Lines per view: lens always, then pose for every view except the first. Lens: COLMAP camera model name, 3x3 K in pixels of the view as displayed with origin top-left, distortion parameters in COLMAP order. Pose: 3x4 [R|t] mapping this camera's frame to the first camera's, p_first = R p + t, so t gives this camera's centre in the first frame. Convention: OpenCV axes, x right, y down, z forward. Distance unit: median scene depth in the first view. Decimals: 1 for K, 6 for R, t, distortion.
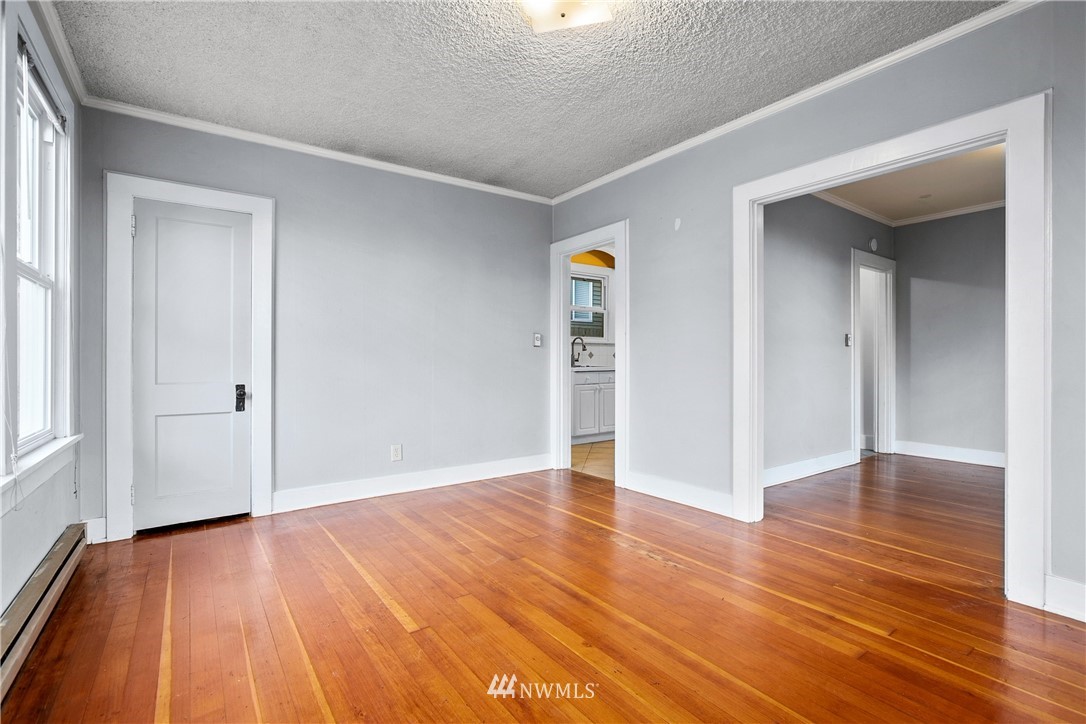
lens RADIAL K [[497.2, 0, 546.5], [0, 497.2, 360.2], [0, 0, 1]] dist [-0.013072, 0.004850]
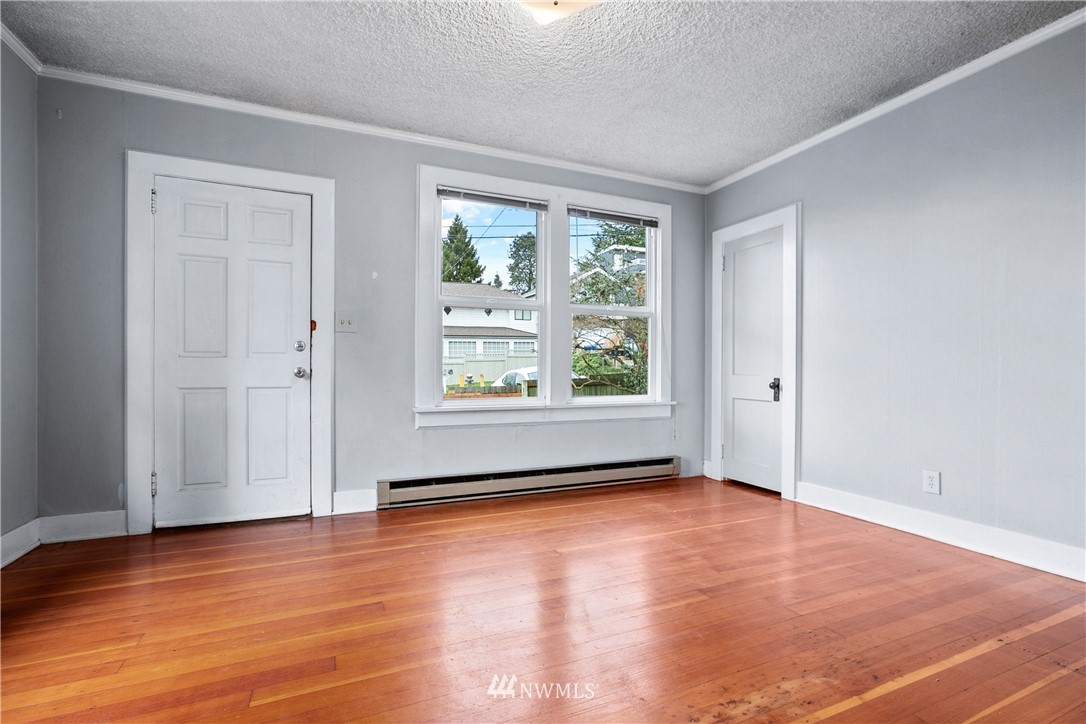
lens RADIAL K [[497.2, 0, 542.9], [0, 497.2, 368.3], [0, 0, 1]] dist [-0.013072, 0.004850]
pose [[-0.207316, 0.003067, -0.978269, 0.609661], [-0.004210, 0.999983, 0.004028, 0.025076], [0.978265, 0.004954, -0.207300, 0.708894]]
